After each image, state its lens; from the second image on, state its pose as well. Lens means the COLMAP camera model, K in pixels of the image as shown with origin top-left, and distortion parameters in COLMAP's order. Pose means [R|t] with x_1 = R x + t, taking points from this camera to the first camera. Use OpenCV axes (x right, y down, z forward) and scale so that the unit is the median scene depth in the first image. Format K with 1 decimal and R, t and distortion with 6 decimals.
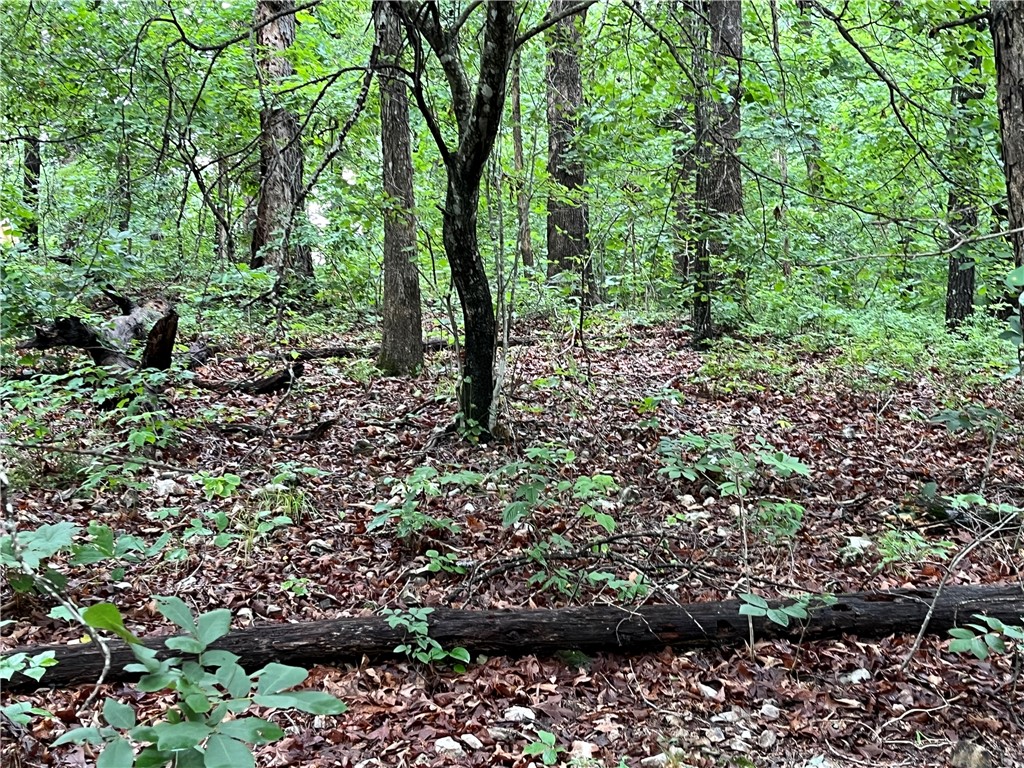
lens RADIAL K [[1354.0, 0, 504.4], [0, 1354.0, 380.8], [0, 0, 1]] dist [0.078929, 0.000000]
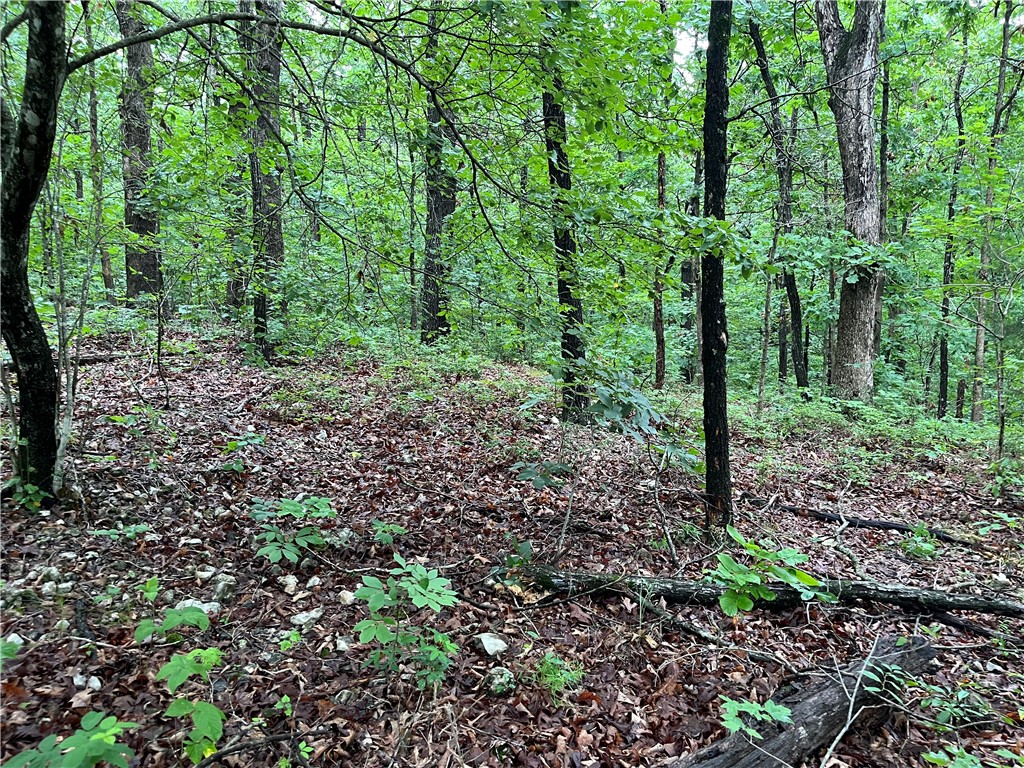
lens RADIAL K [[773.1, 0, 516.9], [0, 773.1, 385.4], [0, 0, 1]] dist [0.064442, -0.089053]
pose [[0.882690, -0.024838, 0.469299, 0.020981], [0.003371, 0.998911, 0.046527, -0.066409], [-0.469944, -0.039487, 0.881813, 0.409139]]
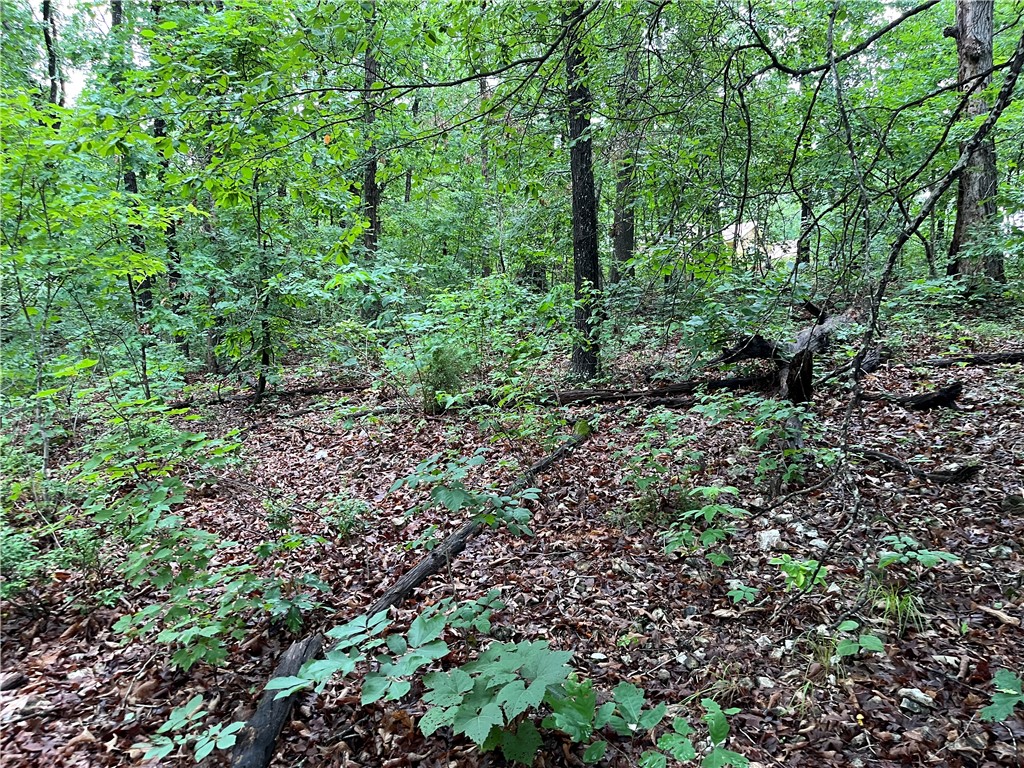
lens RADIAL K [[773.1, 0, 511.3], [0, 773.1, 387.2], [0, 0, 1]] dist [0.064442, -0.089053]
pose [[0.753182, 0.040782, -0.656547, -0.020254], [0.004315, 0.997749, 0.066926, -0.064466], [0.657798, -0.053240, 0.751310, 0.414668]]
